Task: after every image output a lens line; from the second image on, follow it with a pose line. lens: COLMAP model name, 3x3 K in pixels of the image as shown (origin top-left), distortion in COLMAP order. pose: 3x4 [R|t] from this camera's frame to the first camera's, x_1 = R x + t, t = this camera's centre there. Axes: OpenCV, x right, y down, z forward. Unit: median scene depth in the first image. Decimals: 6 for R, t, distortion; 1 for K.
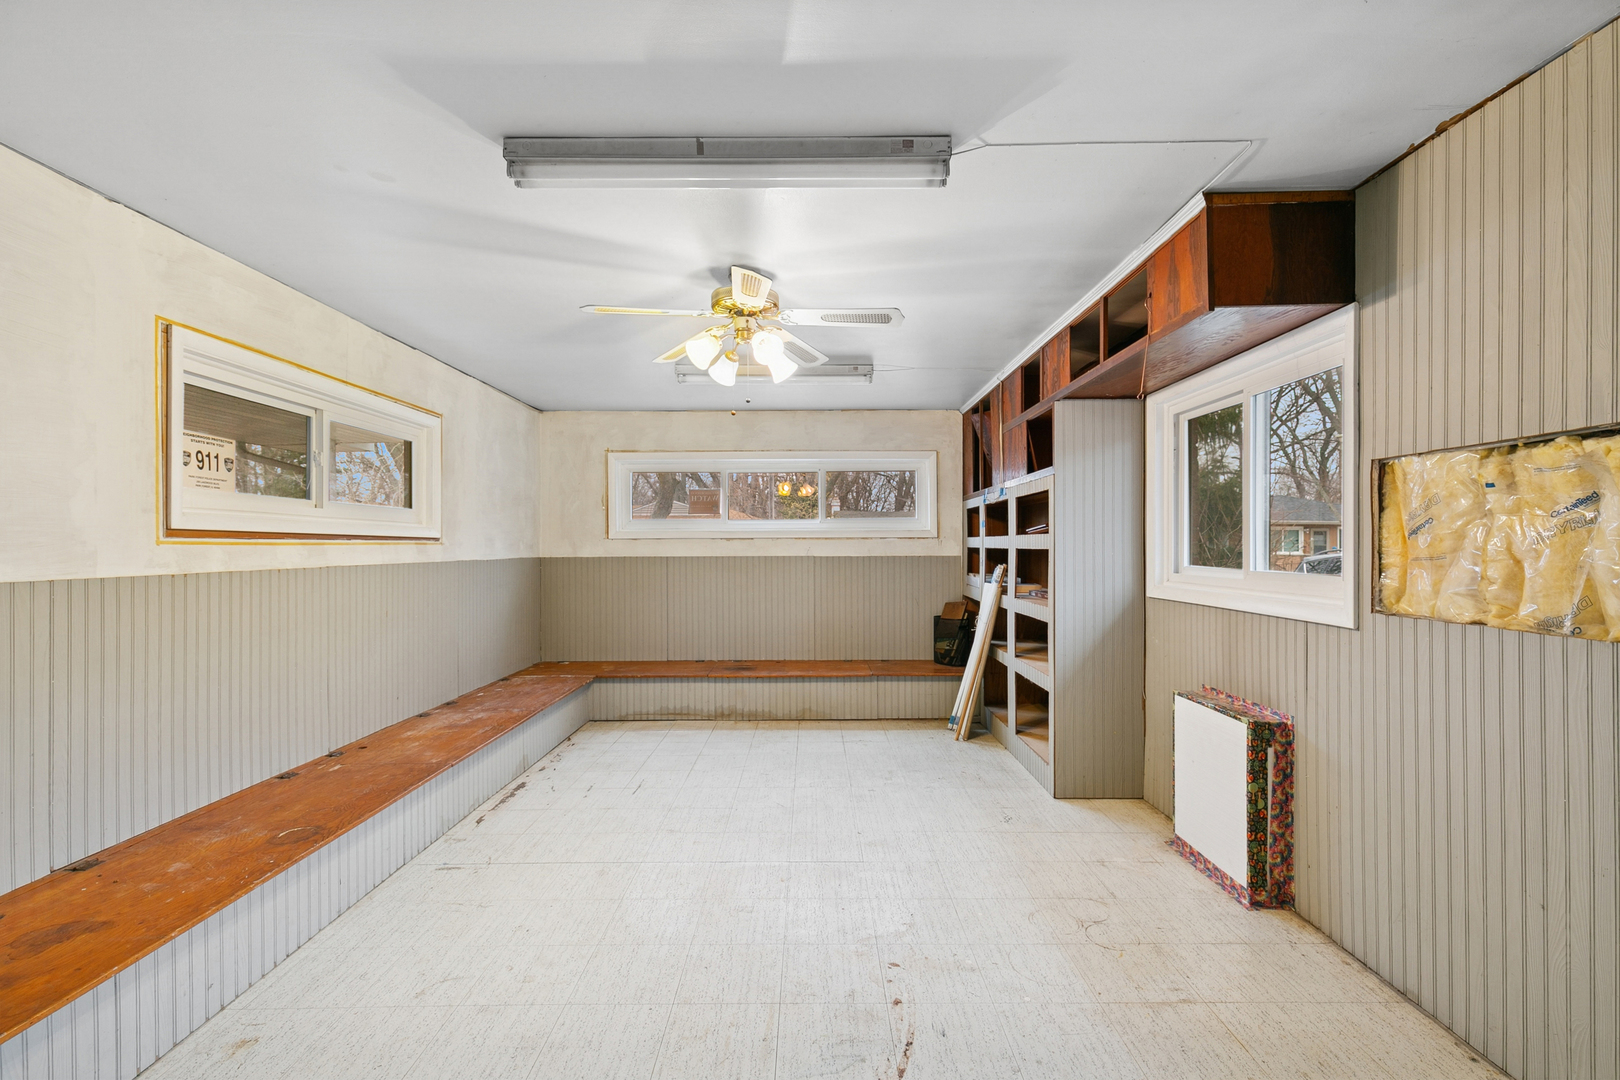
lens RADIAL K [[725.2, 0, 813.4], [0, 725.2, 539.2], [0, 0, 1]] dist [0.016228, -0.000403]
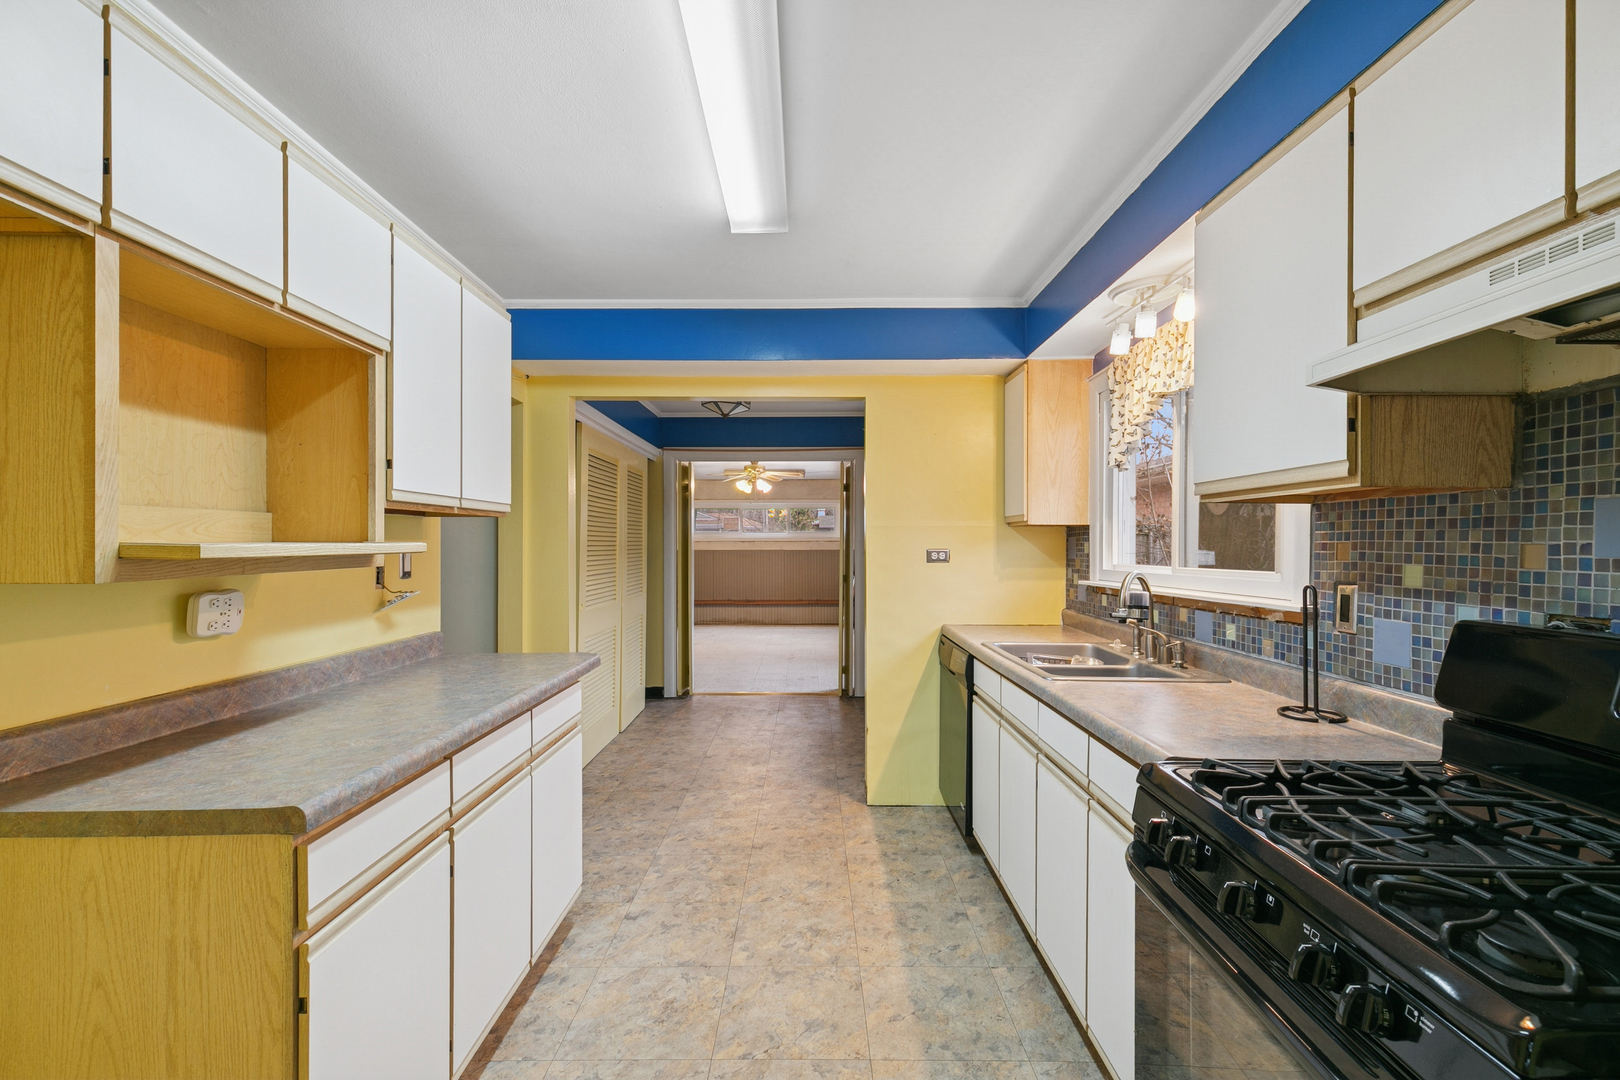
lens RADIAL K [[725.2, 0, 813.4], [0, 725.2, 539.2], [0, 0, 1]] dist [0.016228, -0.000403]
pose [[0.999969, 0.002785, 0.007403, 0.134806], [-0.002778, 0.999996, -0.001002, -0.014980], [-0.007405, 0.000982, 0.999972, -2.103449]]
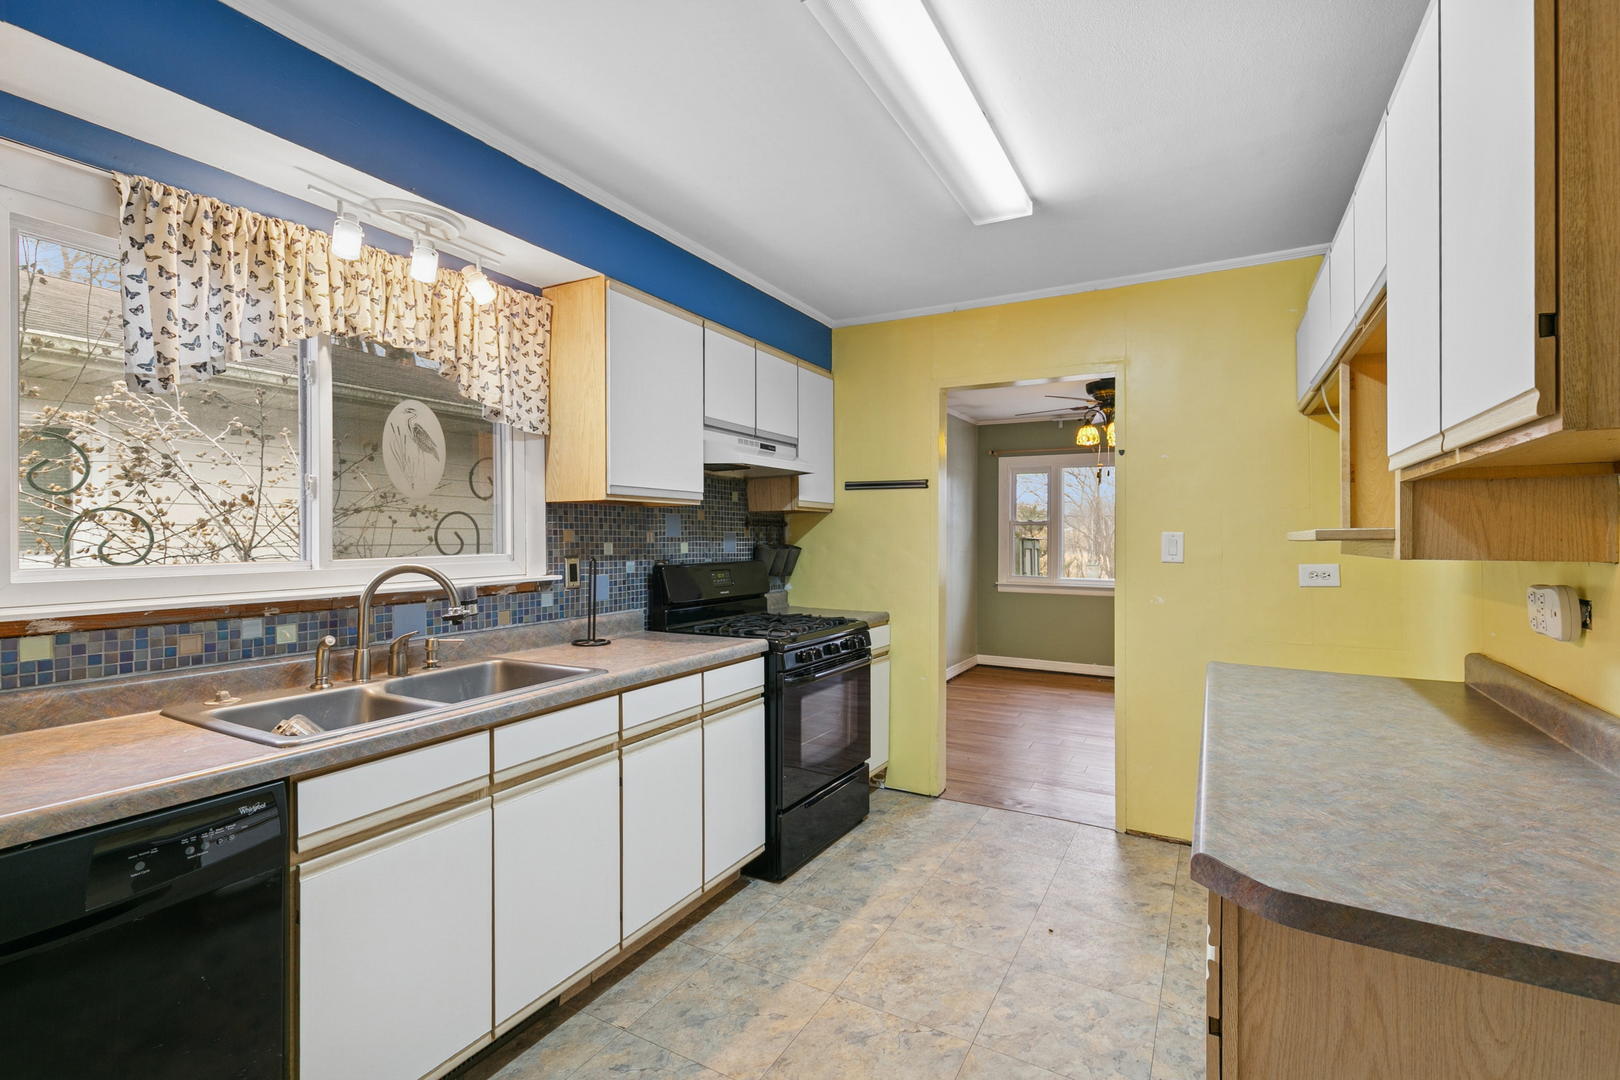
lens RADIAL K [[725.2, 0, 813.4], [0, 725.2, 539.2], [0, 0, 1]] dist [0.016228, -0.000403]
pose [[-0.875459, 0.003300, 0.483281, -0.129953], [0.001401, 0.999990, -0.004291, 0.001706], [-0.483290, -0.003079, -0.875455, -0.865266]]
